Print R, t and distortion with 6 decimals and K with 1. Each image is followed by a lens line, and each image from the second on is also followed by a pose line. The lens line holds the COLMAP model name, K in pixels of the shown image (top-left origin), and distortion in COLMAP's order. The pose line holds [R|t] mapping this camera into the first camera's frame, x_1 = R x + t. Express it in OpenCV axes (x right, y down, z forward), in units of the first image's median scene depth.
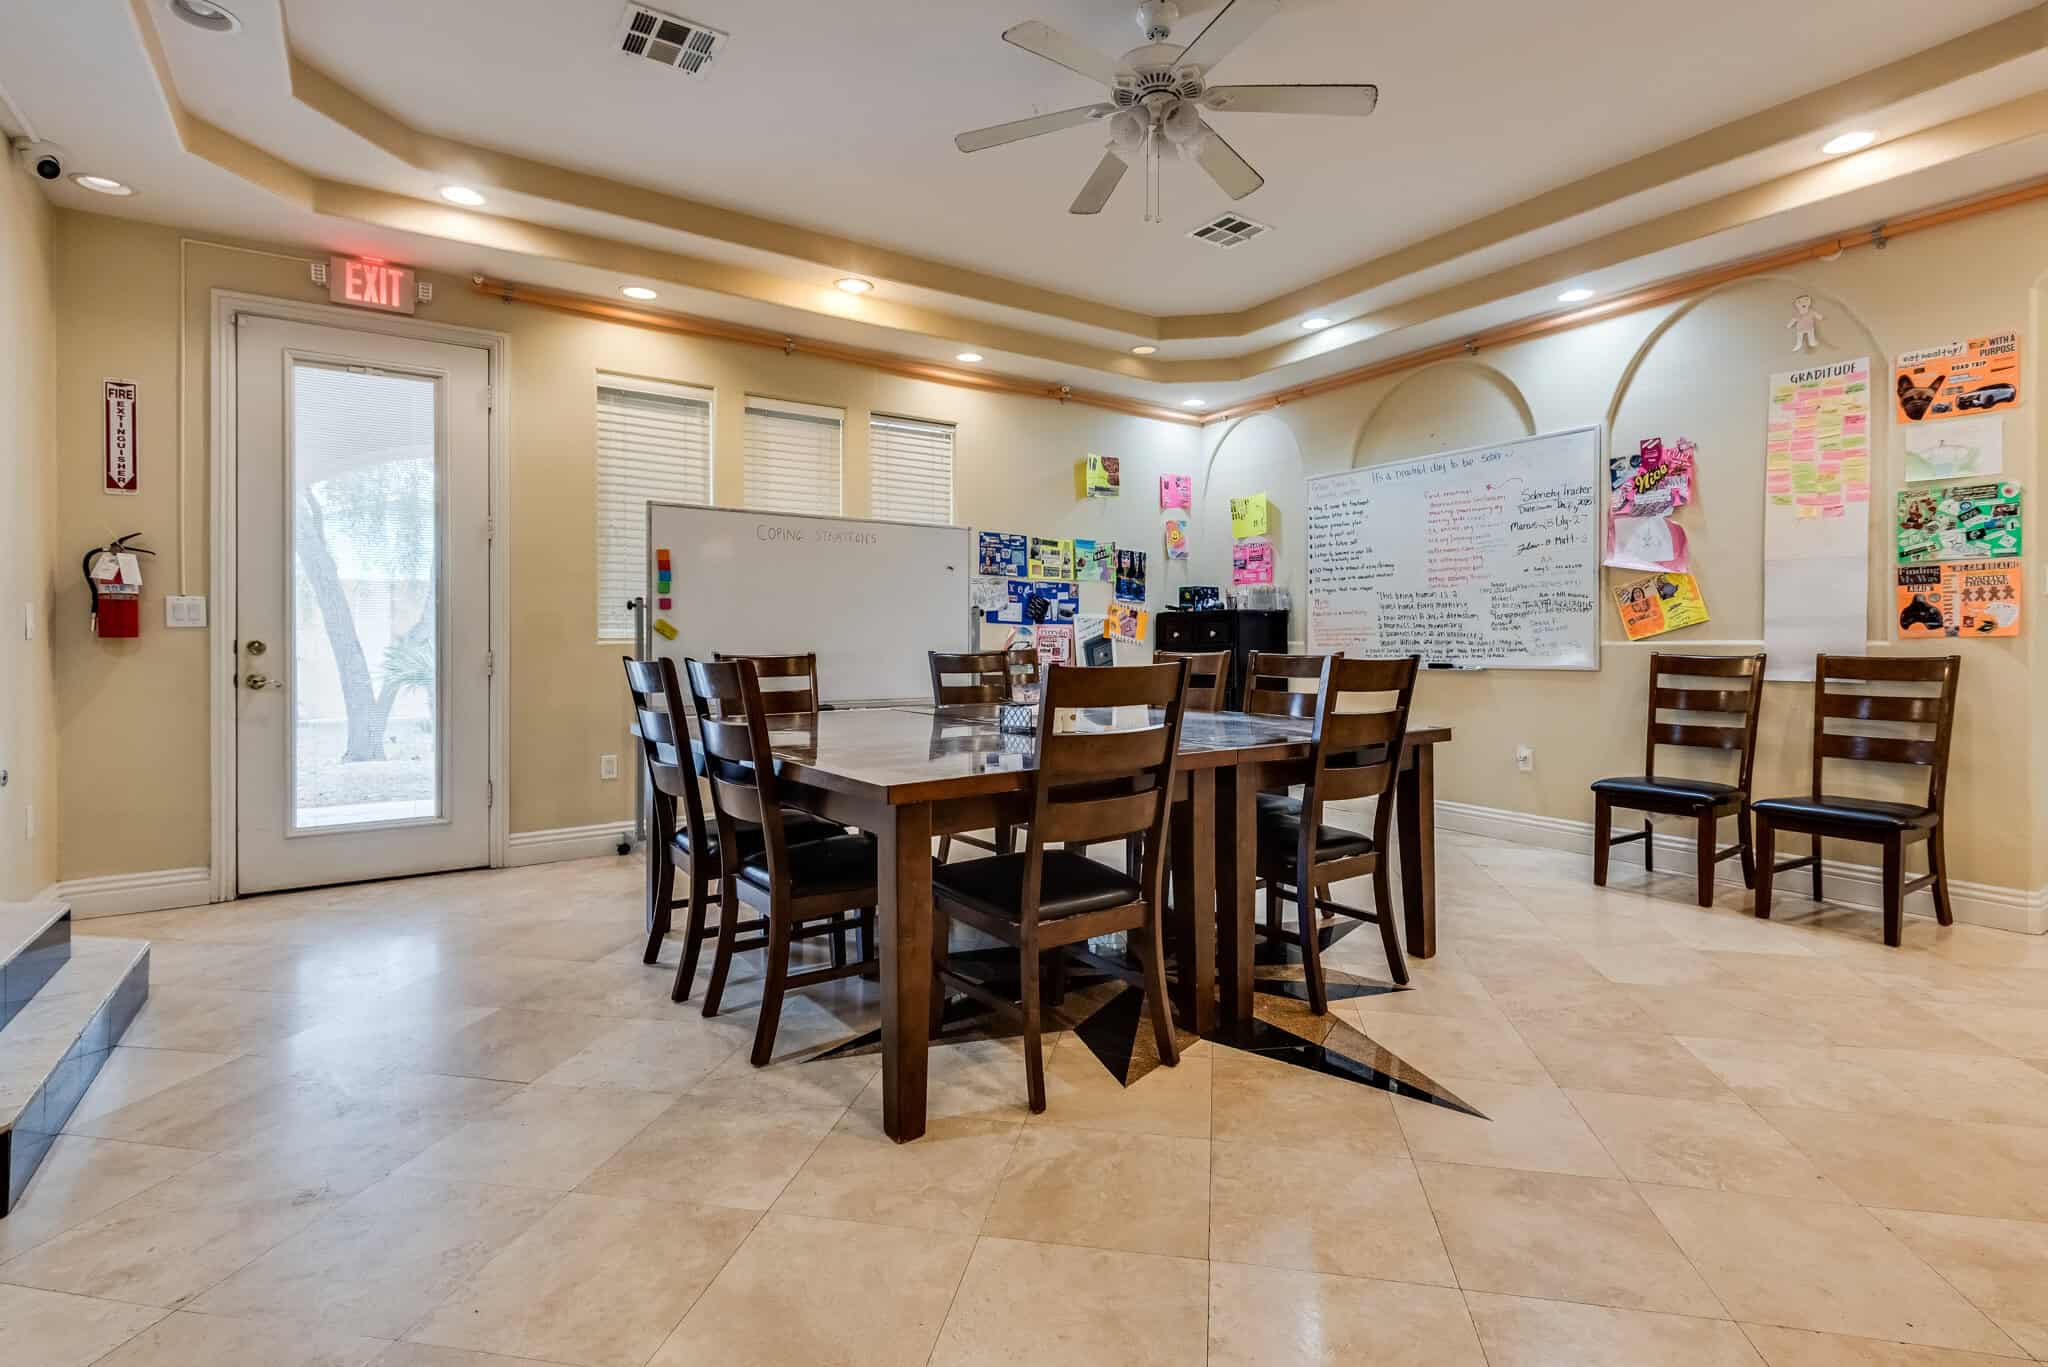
lens RADIAL K [[983.2, 0, 1061.7], [0, 983.2, 639.0], [0, 0, 1]] dist [-0.002152, -0.000214]
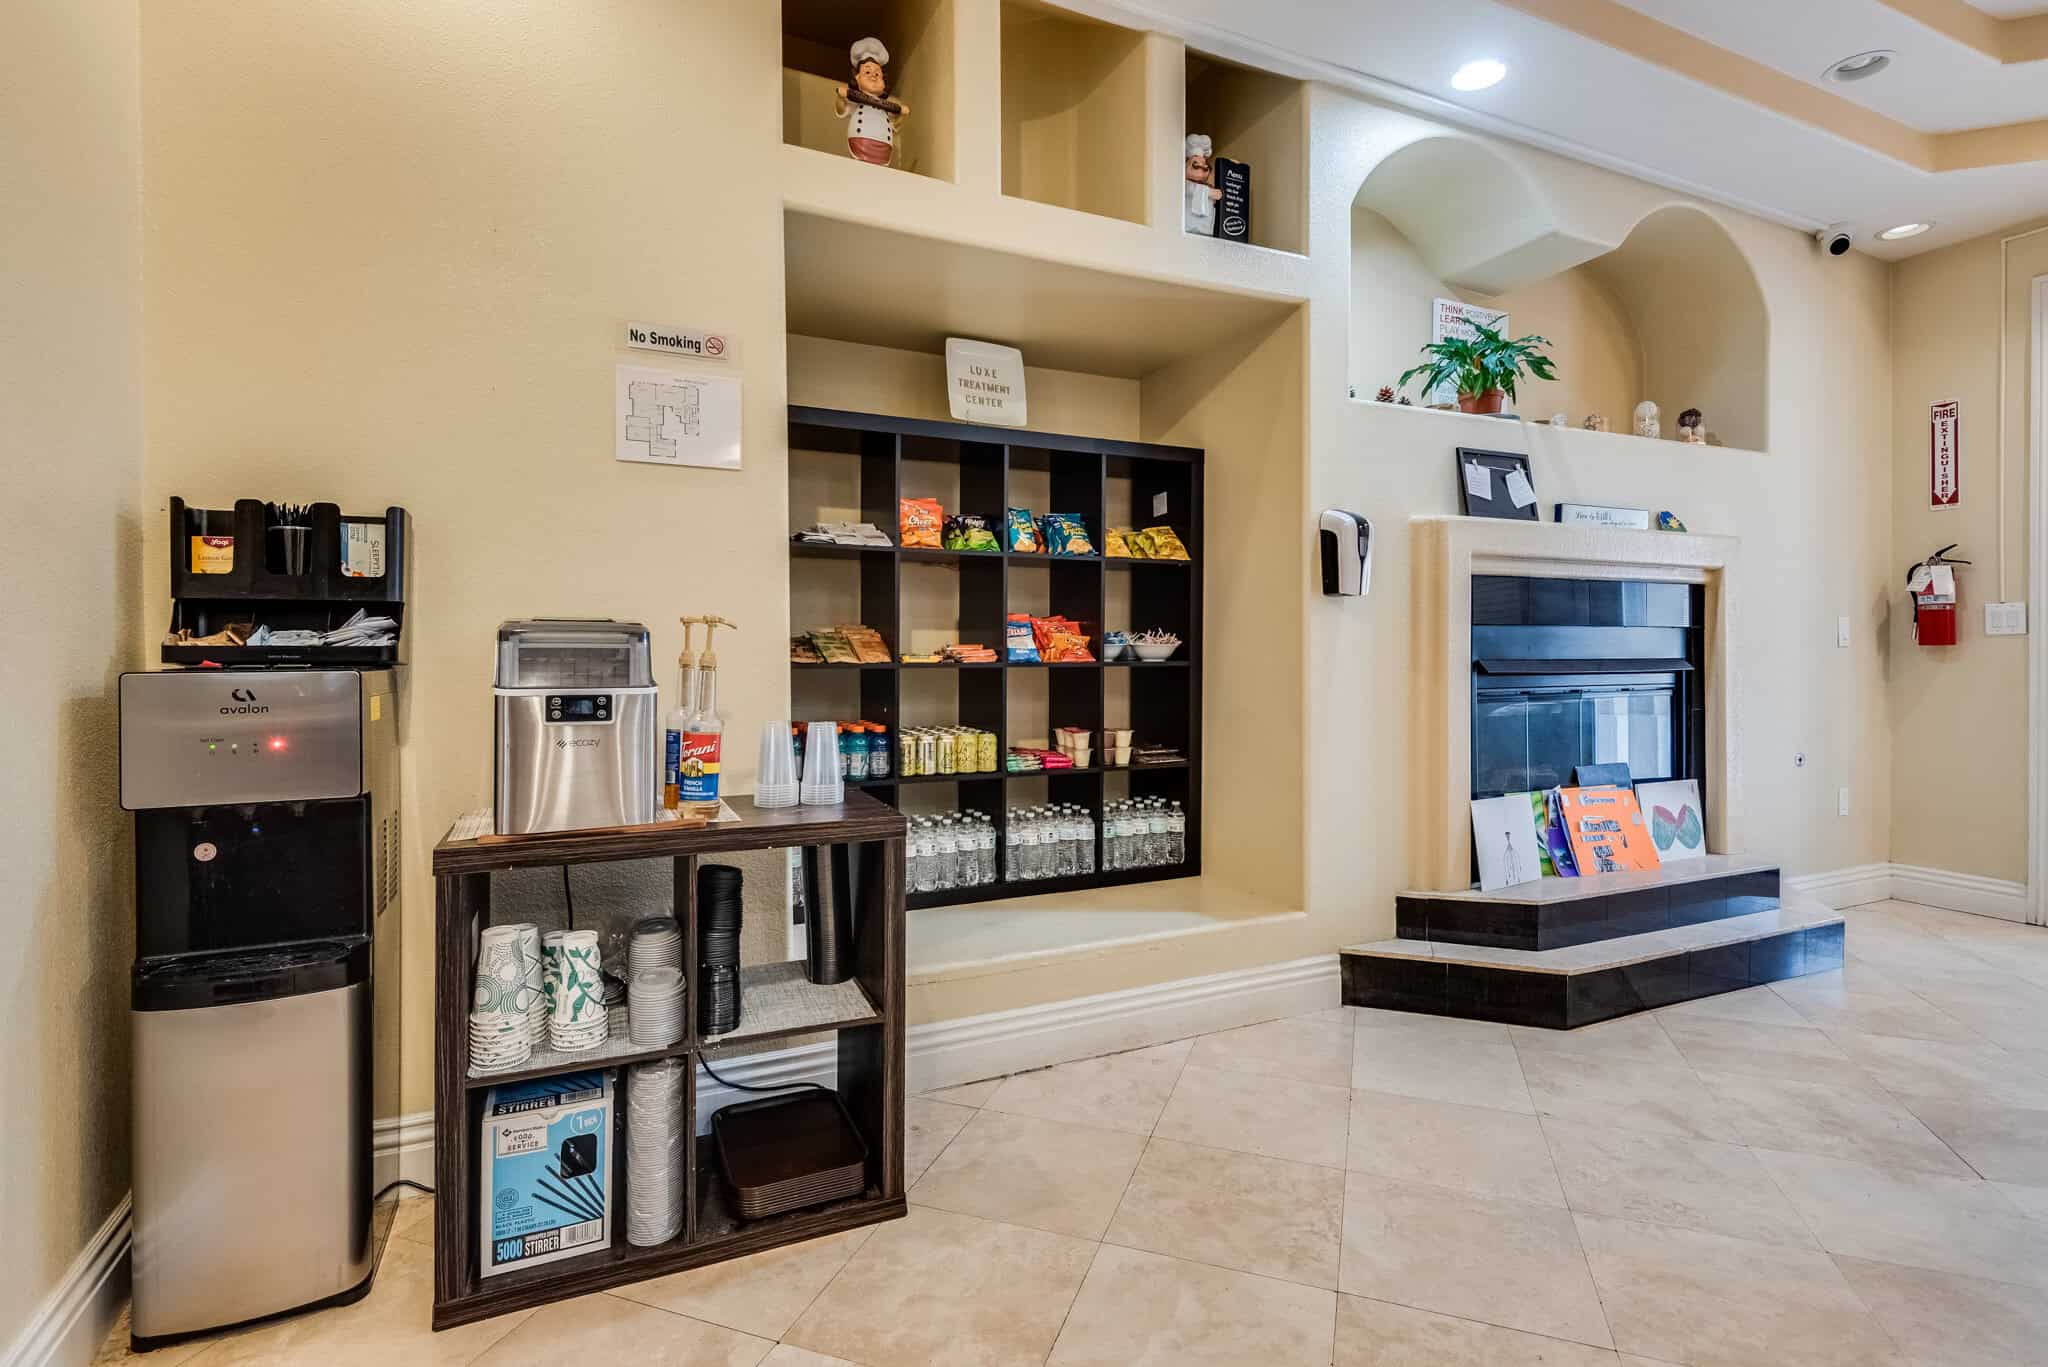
lens RADIAL K [[983.2, 0, 1005.3], [0, 983.2, 645.9], [0, 0, 1]] dist [-0.002152, -0.000214]
pose [[-0.183091, 0.003859, -0.983088, 0.269035], [-0.000884, 0.999991, 0.004090, -0.003984], [0.983096, 0.001618, -0.183086, 0.204130]]
